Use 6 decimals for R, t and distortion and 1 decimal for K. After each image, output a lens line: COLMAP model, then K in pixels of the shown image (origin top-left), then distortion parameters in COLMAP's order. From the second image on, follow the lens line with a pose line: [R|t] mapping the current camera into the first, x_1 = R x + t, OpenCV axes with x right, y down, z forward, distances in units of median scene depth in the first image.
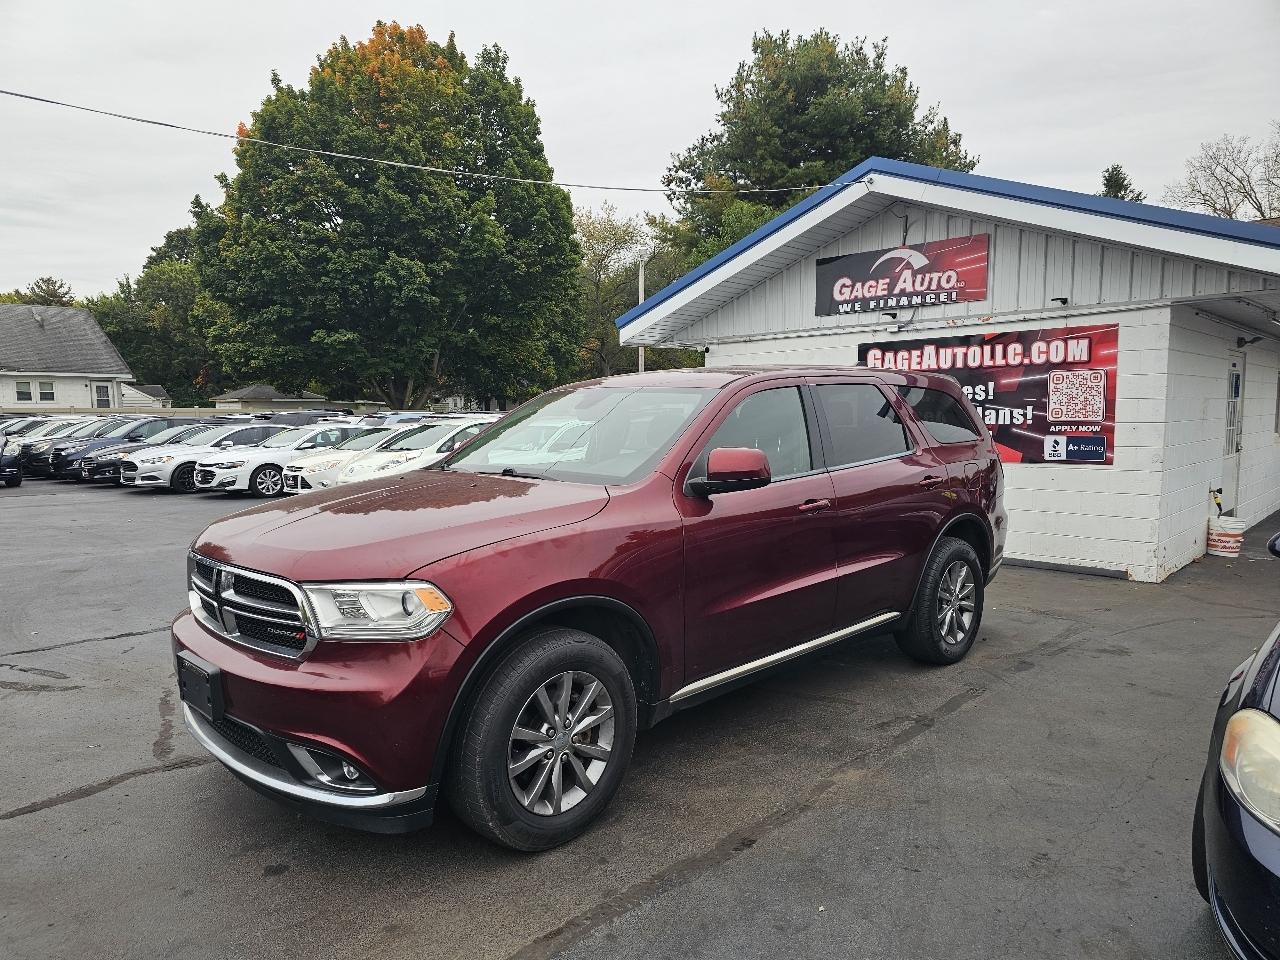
lens RADIAL K [[856.1, 0, 627.9], [0, 856.1, 498.0], [0, 0, 1]] dist [0.056084, -0.047728]
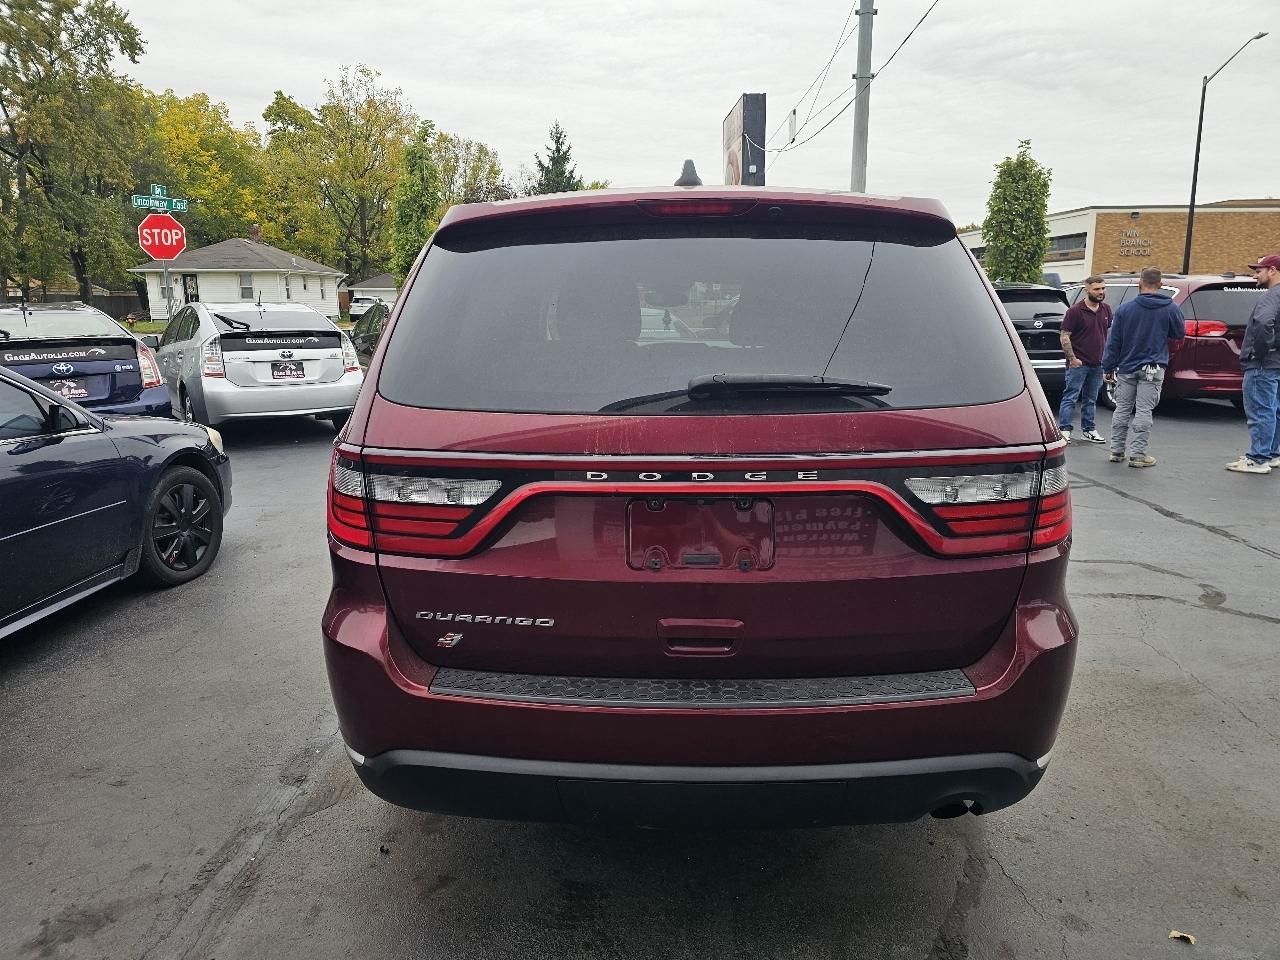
lens RADIAL K [[856.1, 0, 630.6], [0, 856.1, 467.7], [0, 0, 1]] dist [0.056084, -0.047728]
pose [[-0.717244, 0.149184, -0.680665, 0.368516], [-0.056861, 0.961026, 0.270549, -0.086875], [0.694498, 0.232753, -0.680807, 0.834625]]
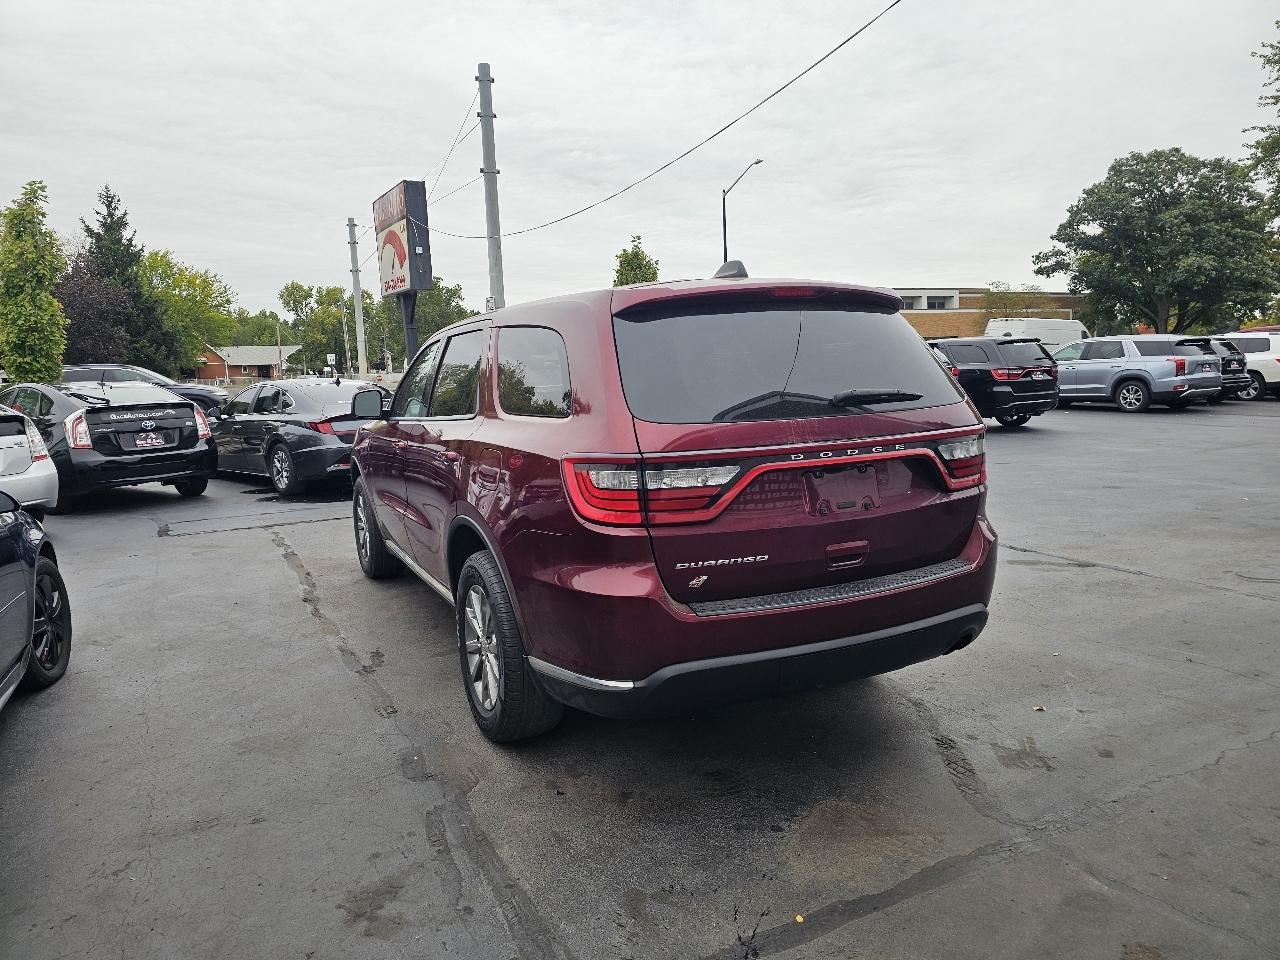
lens RADIAL K [[856.1, 0, 629.0], [0, 856.1, 473.3], [0, 0, 1]] dist [0.056084, -0.047728]
pose [[-0.325408, 0.139920, -0.935164, 0.543351], [-0.058473, 0.984121, 0.167592, -0.075312], [0.943764, 0.109218, -0.312059, 0.742929]]
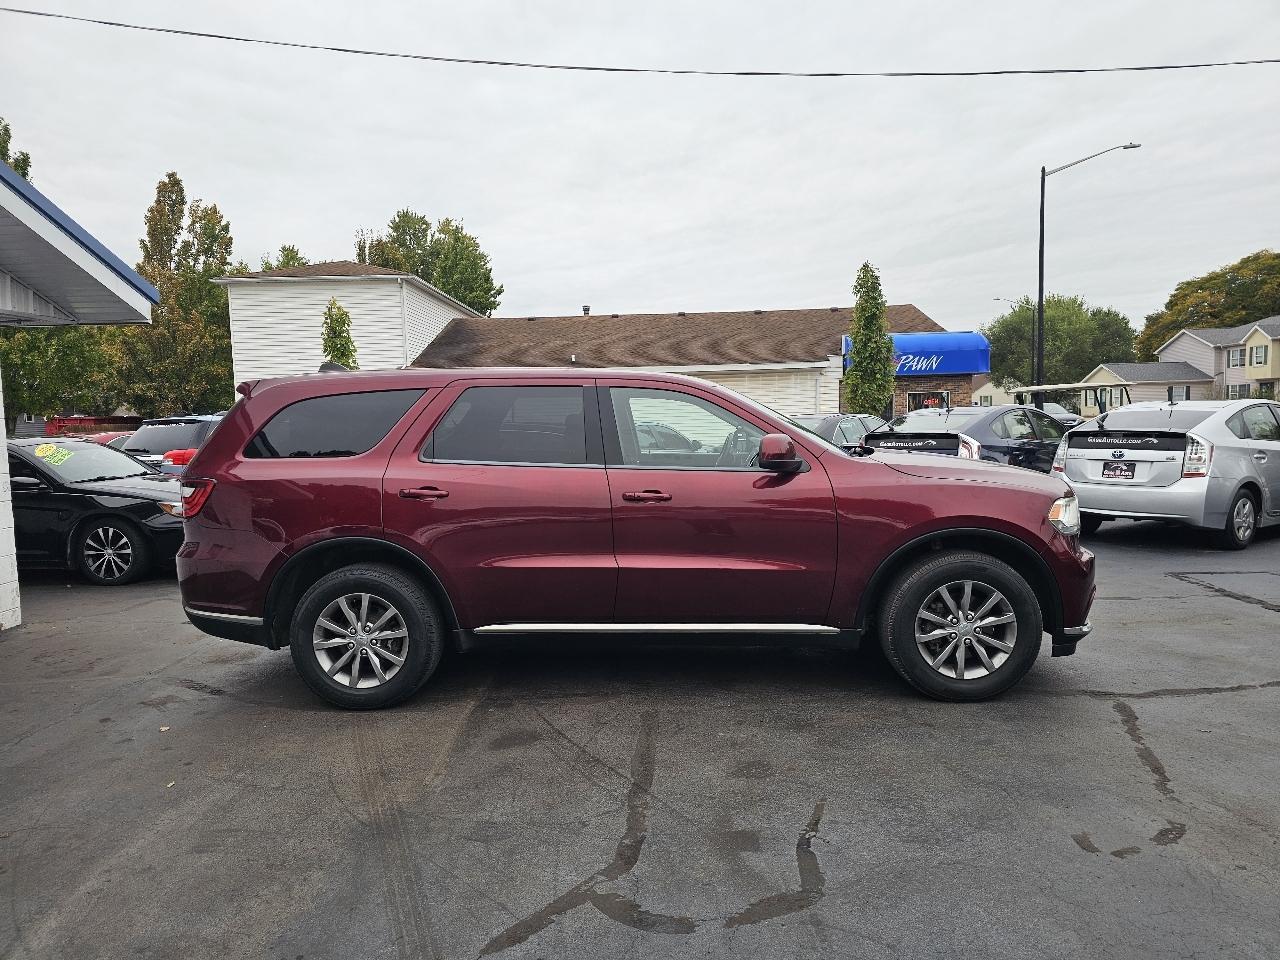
lens RADIAL K [[856.1, 0, 640.7], [0, 856.1, 486.6], [0, 0, 1]] dist [0.056084, -0.047728]
pose [[-0.677145, -0.035486, 0.734993, -0.395008], [0.105175, 0.983914, 0.144401, -0.084590], [-0.728294, 0.175083, -0.662520, 0.909498]]
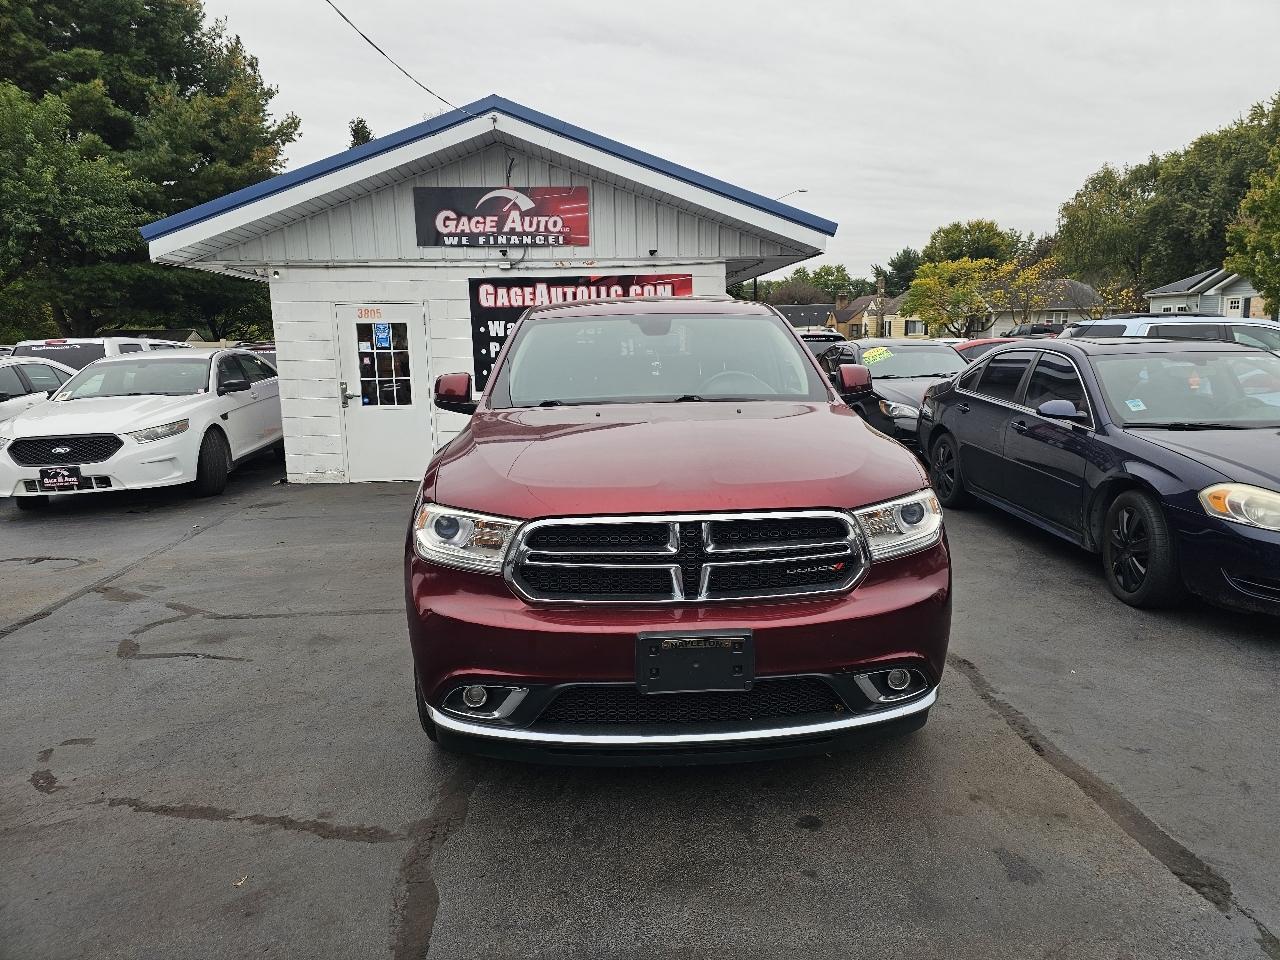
lens RADIAL K [[856.1, 0, 659.9], [0, 856.1, 472.8], [0, 0, 1]] dist [0.056084, -0.047728]
pose [[0.658346, -0.120456, 0.743015, -0.373380], [0.090554, 0.992618, 0.080686, -0.012103], [-0.747249, 0.014164, 0.664393, 0.159210]]
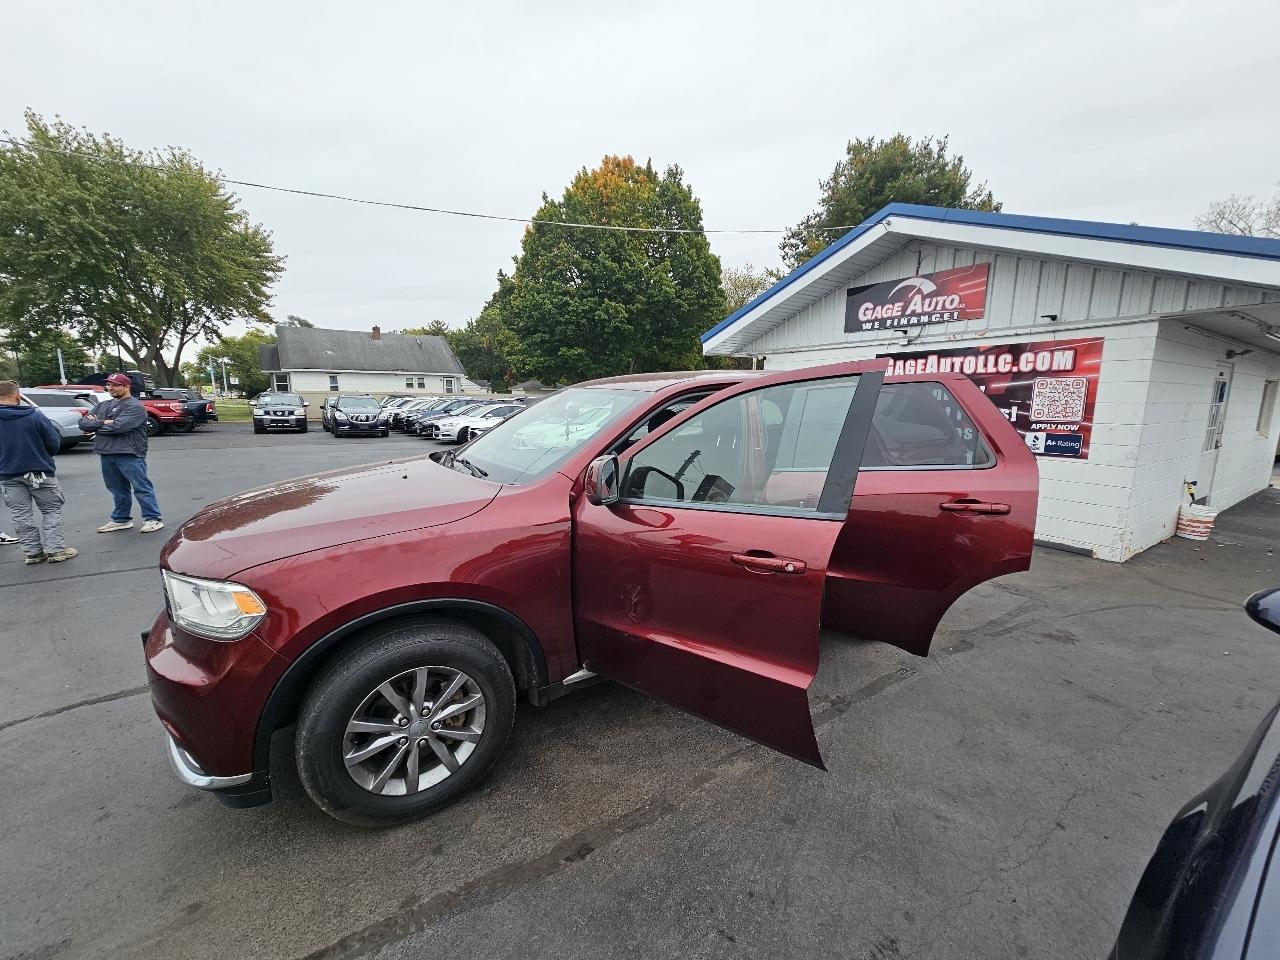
lens RADIAL K [[520.0, 0, 639.6], [0, 520.0, 482.8], [0, 0, 1]] dist [0.000614, -0.001107]
pose [[0.974097, 0.052981, -0.219836, 0.105287], [-0.039137, 0.996994, 0.066861, -0.024919], [0.222718, -0.056525, 0.973243, 0.150356]]
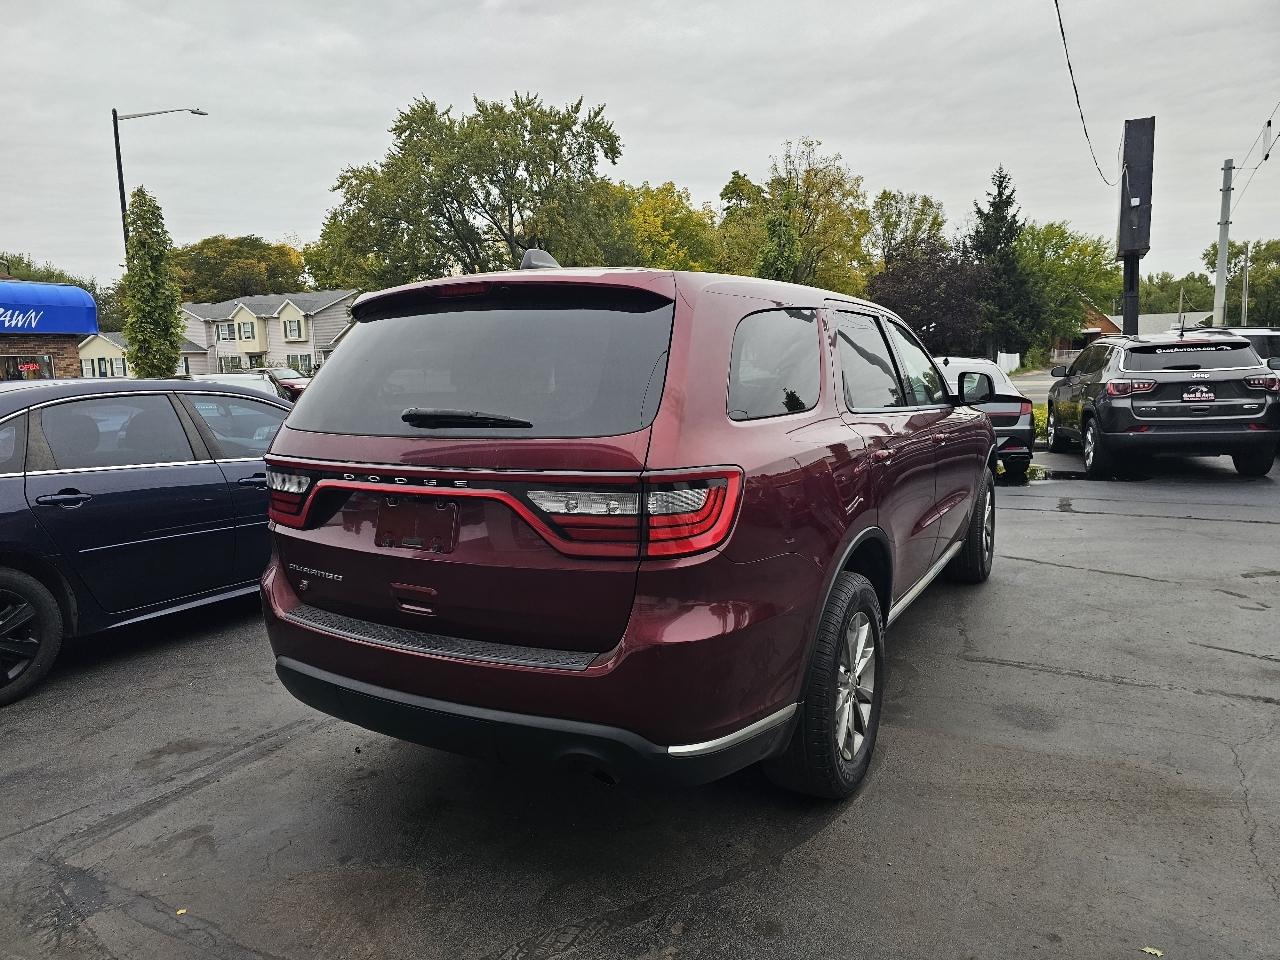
lens RADIAL K [[856.1, 0, 633.0], [0, 856.1, 481.1], [0, 0, 1]] dist [0.056084, -0.047728]
pose [[-0.962268, 0.070024, -0.262938, 0.234850], [0.005963, 0.971515, 0.236905, -0.097007], [0.272037, 0.226398, -0.935275, 0.981322]]
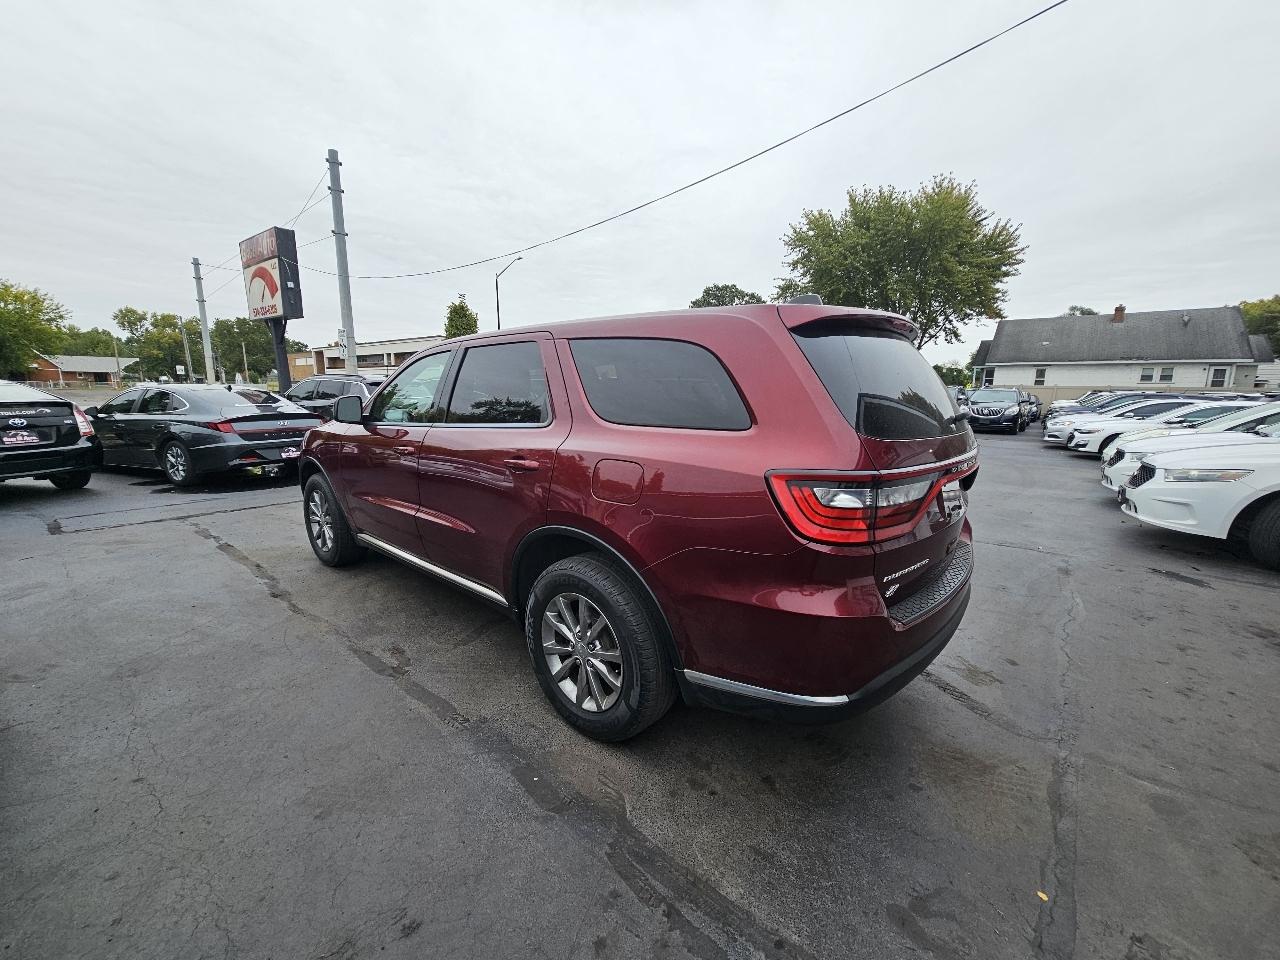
lens RADIAL K [[520.0, 0, 640.6], [0, 520.0, 480.8], [0, 0, 1]] dist [0.000614, -0.001107]
pose [[0.069121, 0.186449, -0.980030, 0.437672], [-0.112451, 0.977575, 0.178051, -0.053201], [0.991250, 0.097898, 0.088537, 0.568260]]
